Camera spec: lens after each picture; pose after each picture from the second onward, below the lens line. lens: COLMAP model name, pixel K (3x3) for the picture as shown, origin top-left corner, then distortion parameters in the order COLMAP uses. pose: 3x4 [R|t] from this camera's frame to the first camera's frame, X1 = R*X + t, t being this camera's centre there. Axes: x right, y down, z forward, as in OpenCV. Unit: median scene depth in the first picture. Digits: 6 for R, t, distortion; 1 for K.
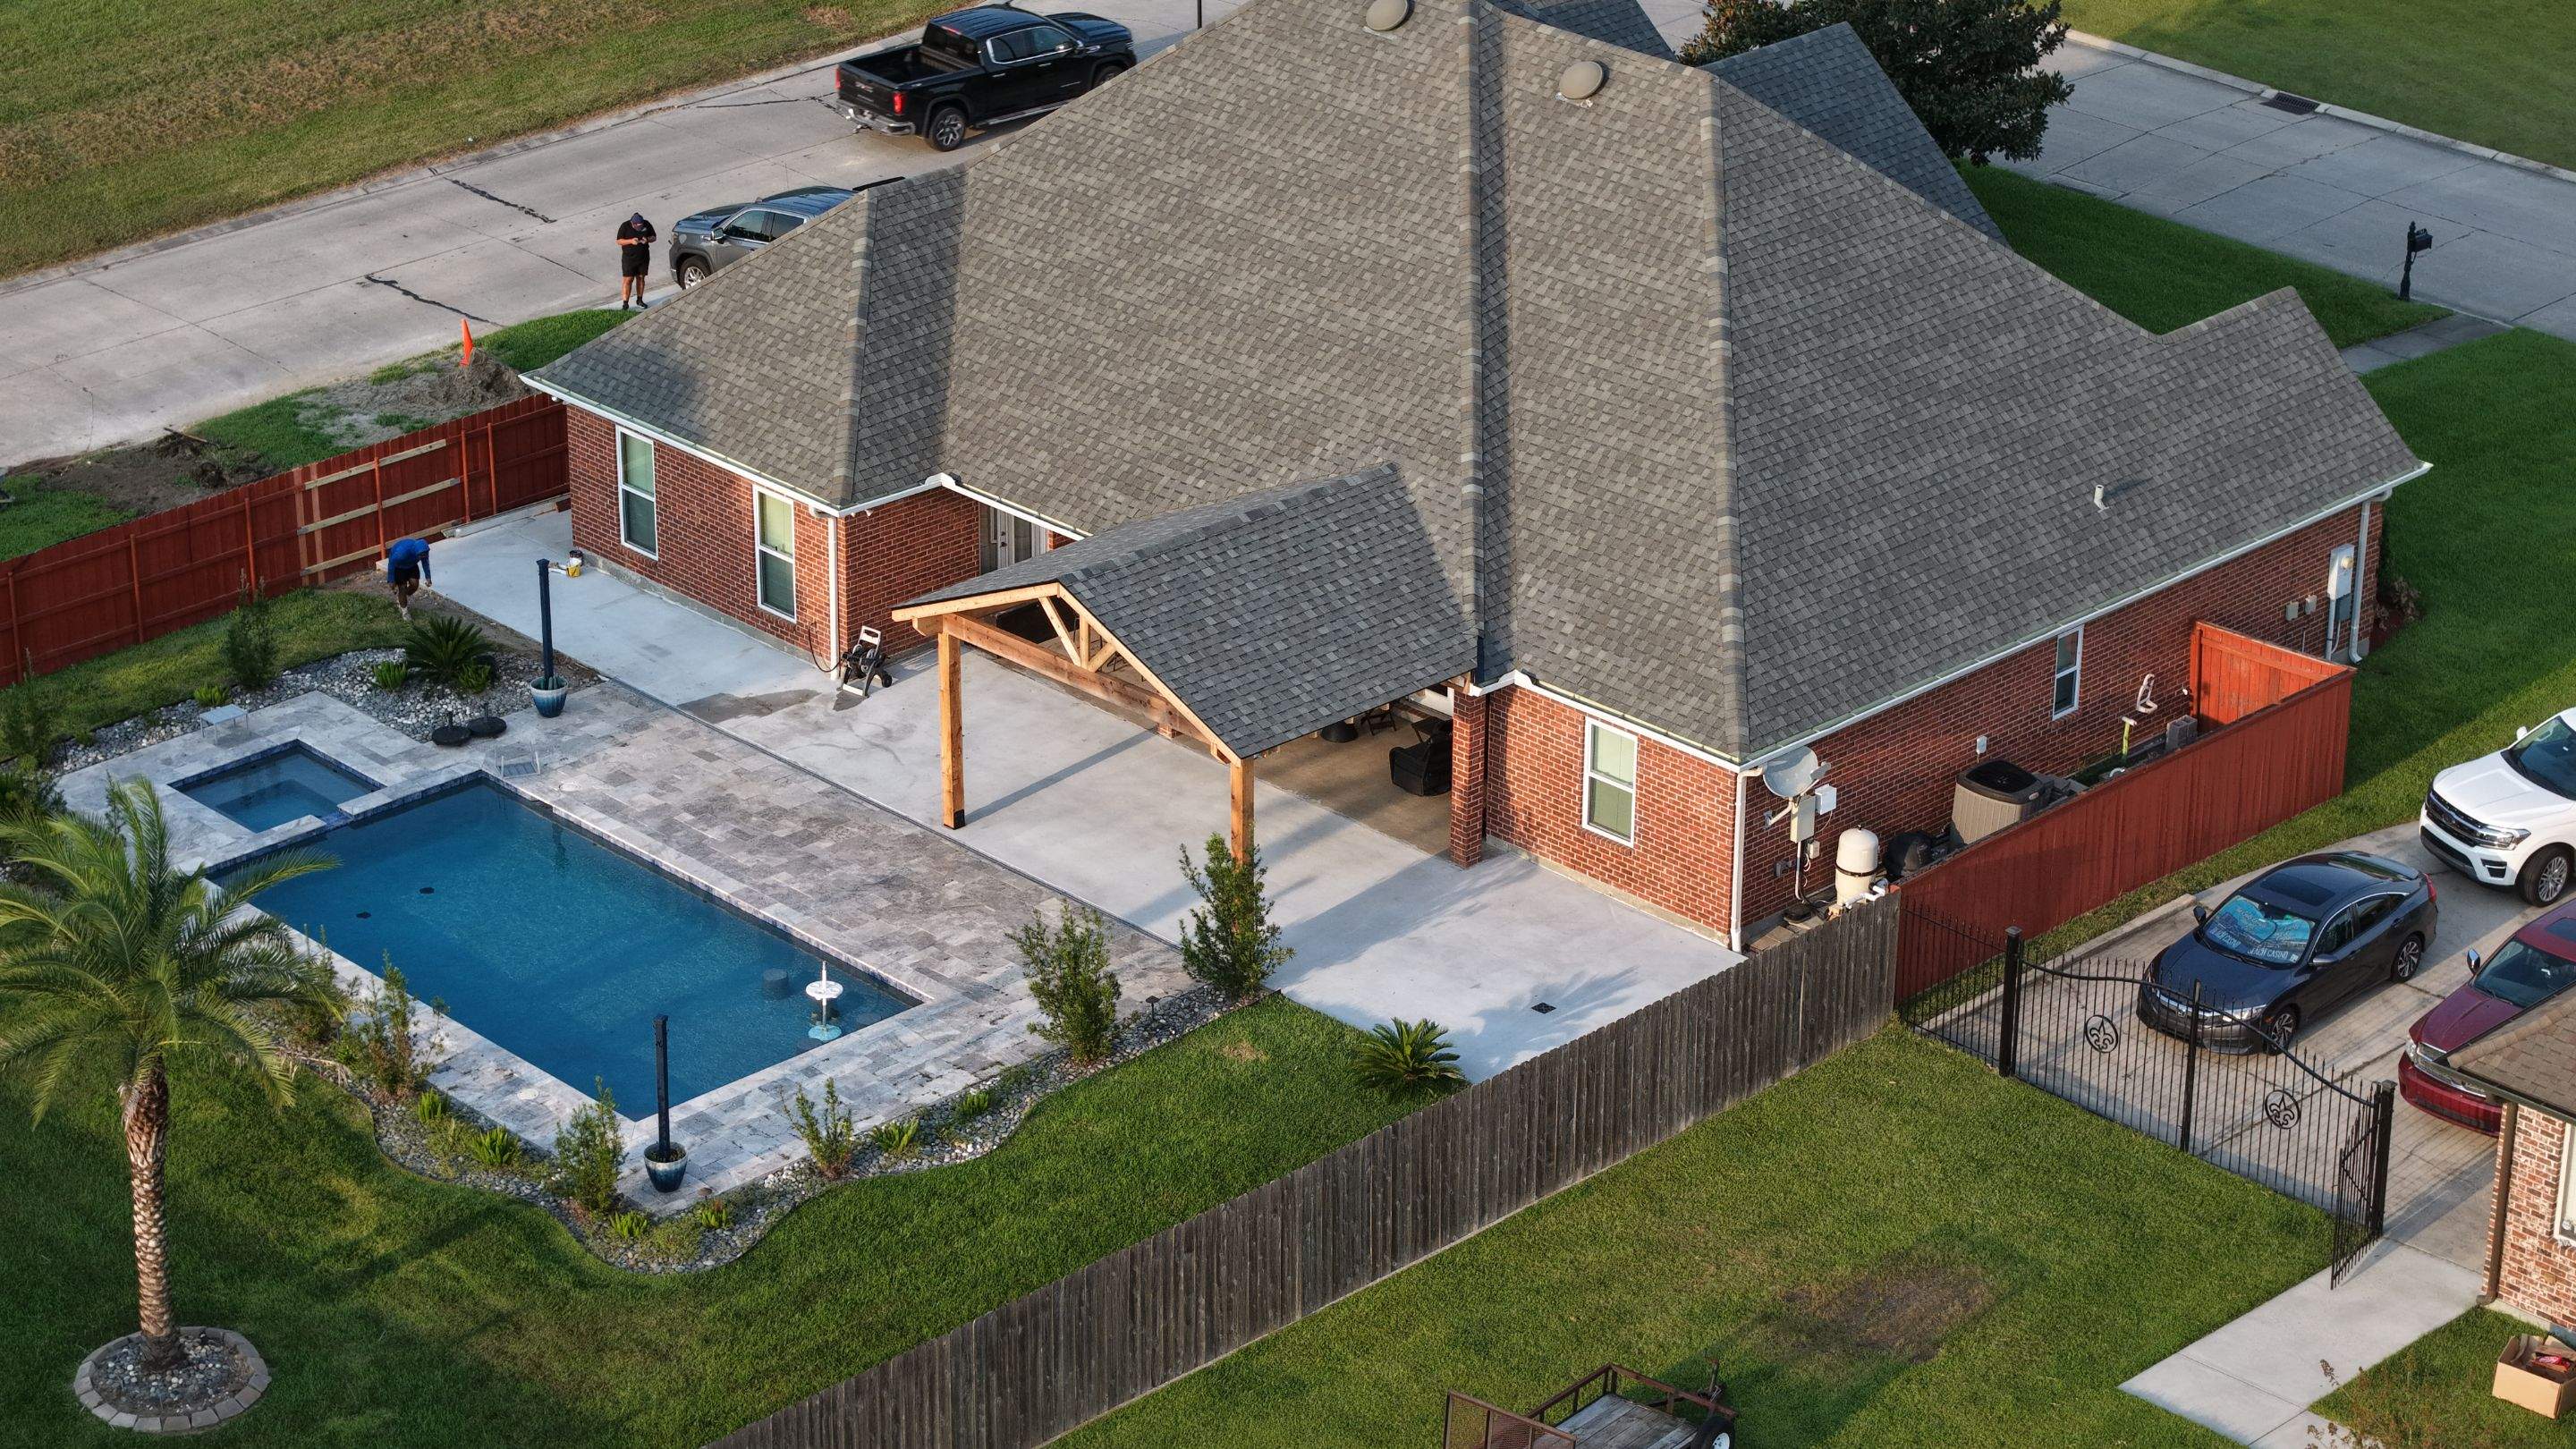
lens RADIAL K [[5424.1, 0, 1283.0], [0, 5424.1, 712.0], [0, 0, 1]] dist [-0.135531, 0.000000]
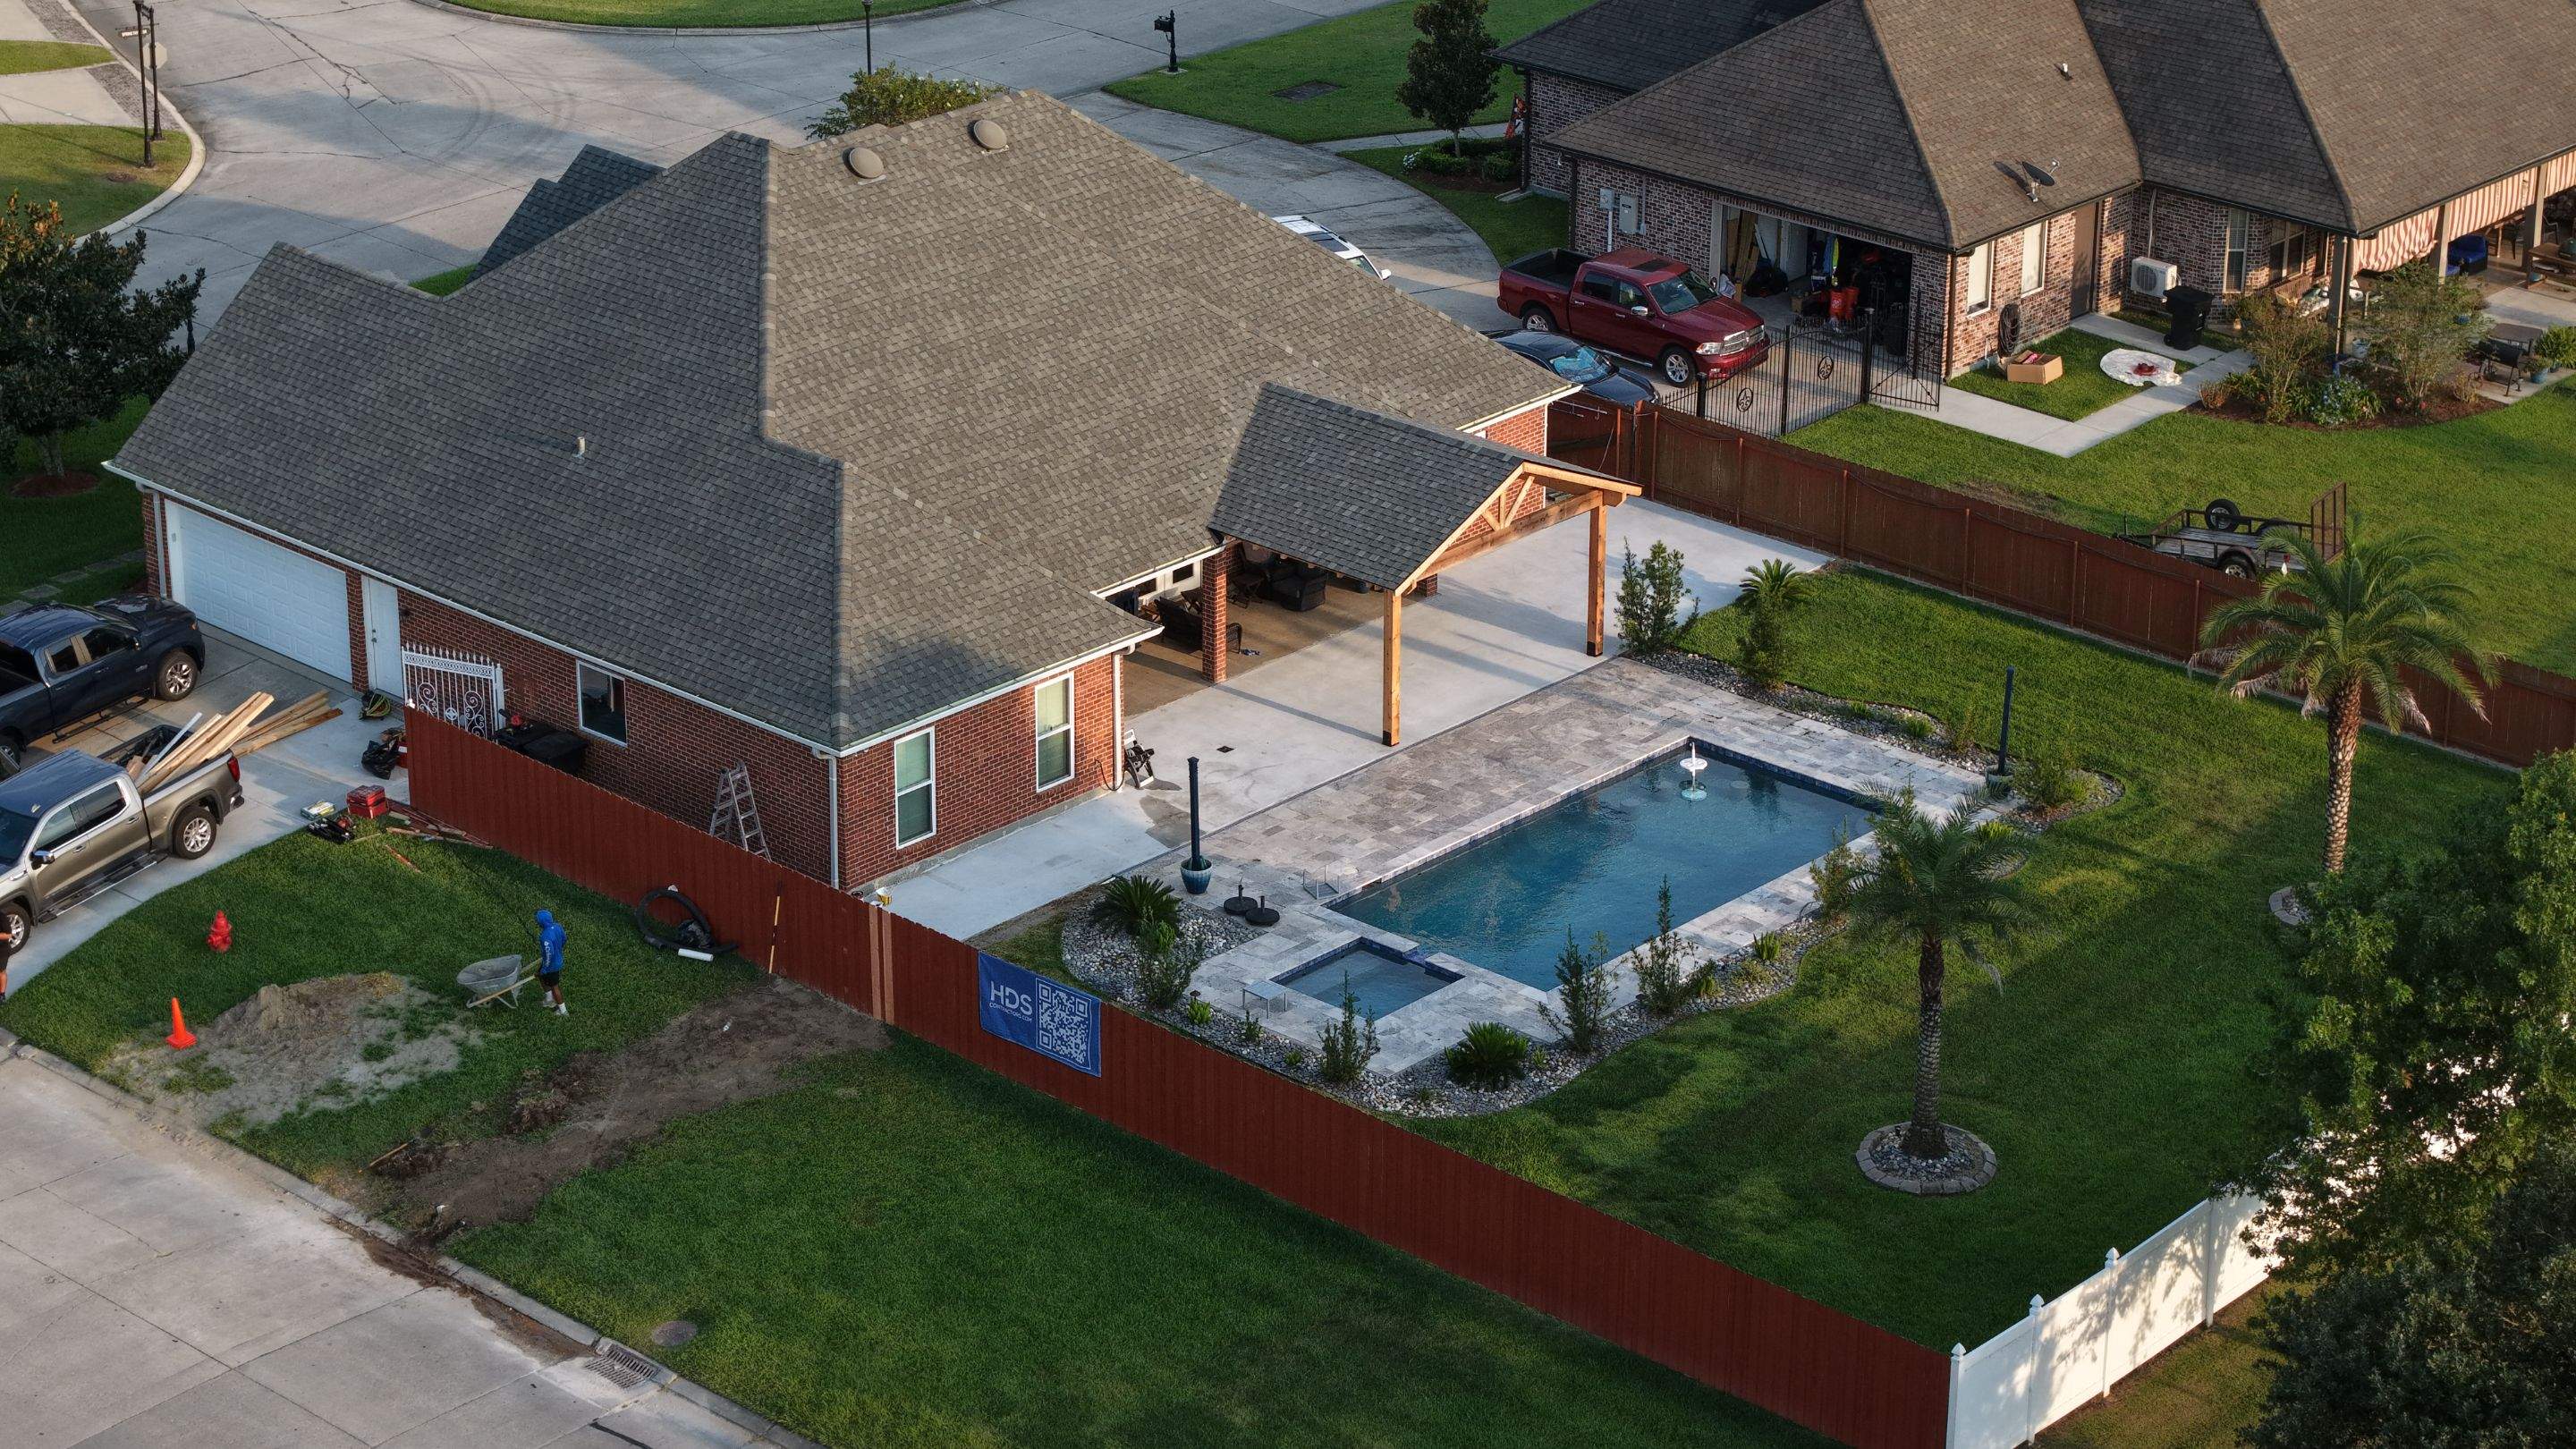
lens RADIAL K [[5424.1, 0, 1284.1], [0, 5424.1, 723.2], [0, 0, 1]] dist [-0.135531, 0.000000]
pose [[-0.065796, -0.388933, 0.918913, -1.227883], [0.401499, 0.832752, 0.381213, -0.478878], [-0.913493, 0.394025, 0.101364, 0.890470]]
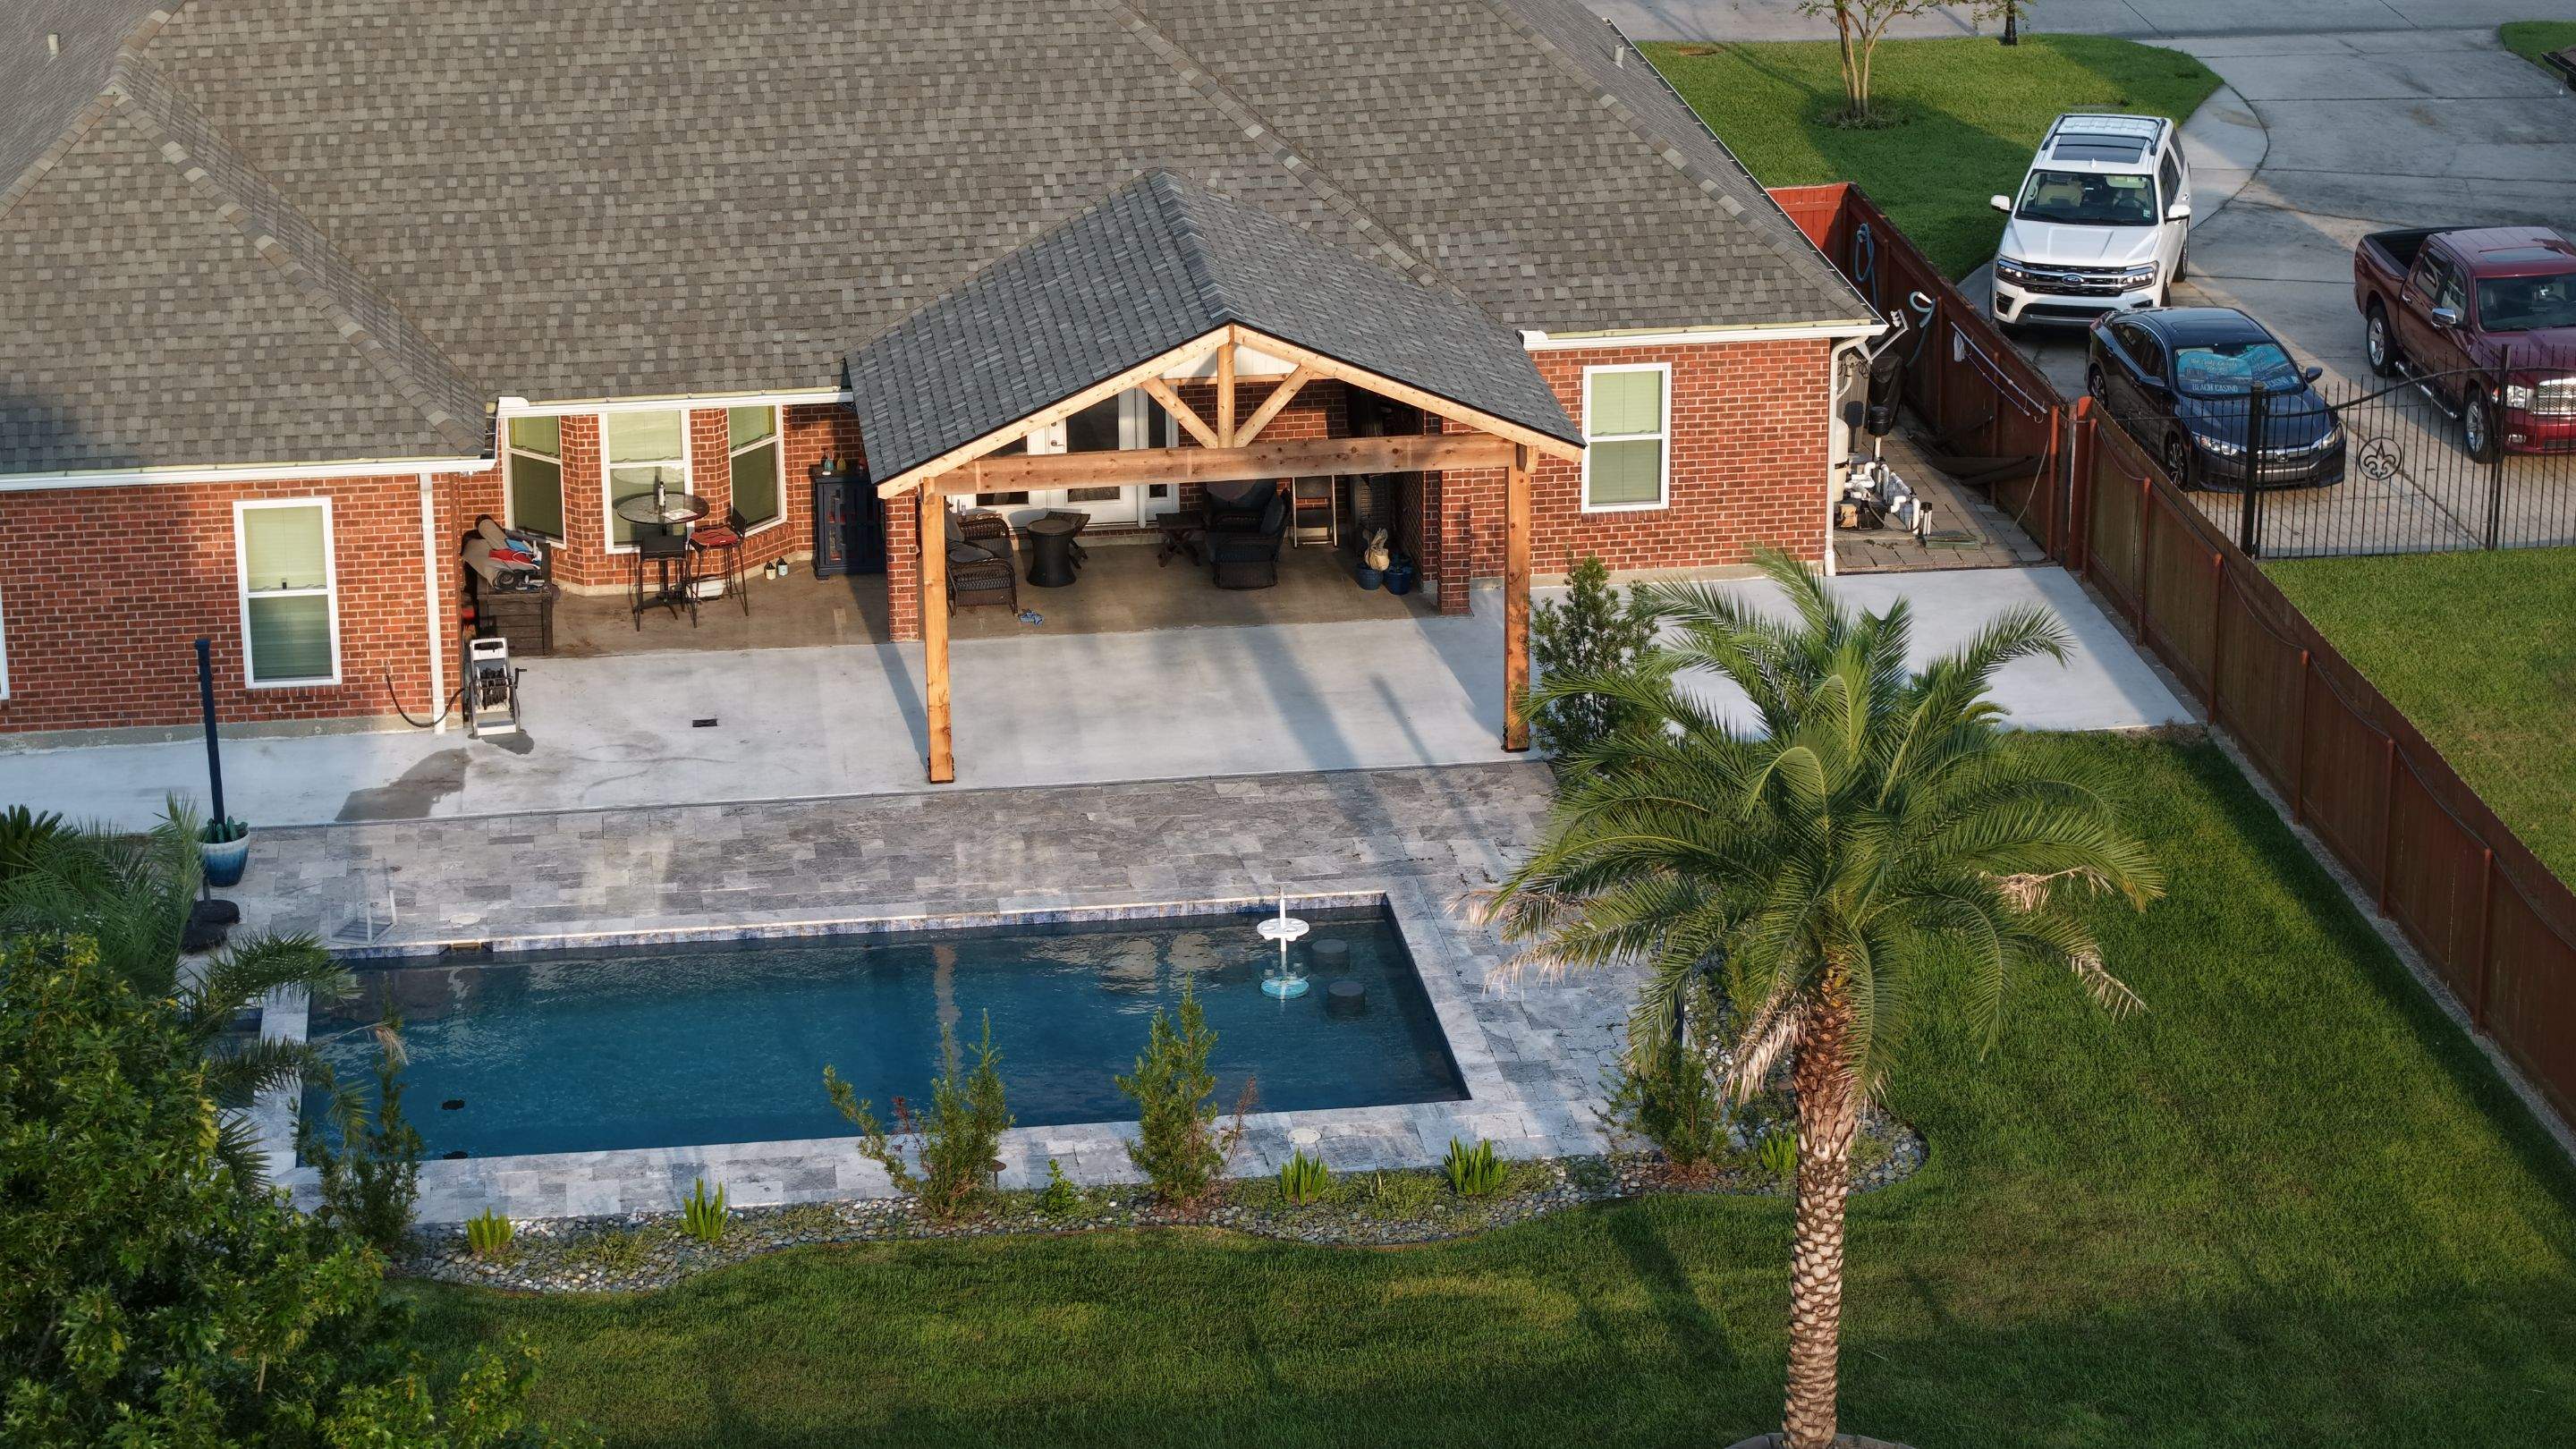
lens RADIAL K [[5424.1, 0, 1280.7], [0, 5424.1, 712.2], [0, 0, 1]] dist [-0.135531, 0.000000]
pose [[0.592361, -0.275956, 0.756940, -0.568839], [0.335539, 0.938656, 0.079620, -0.028970], [-0.732477, 0.206819, 0.648616, 0.504056]]
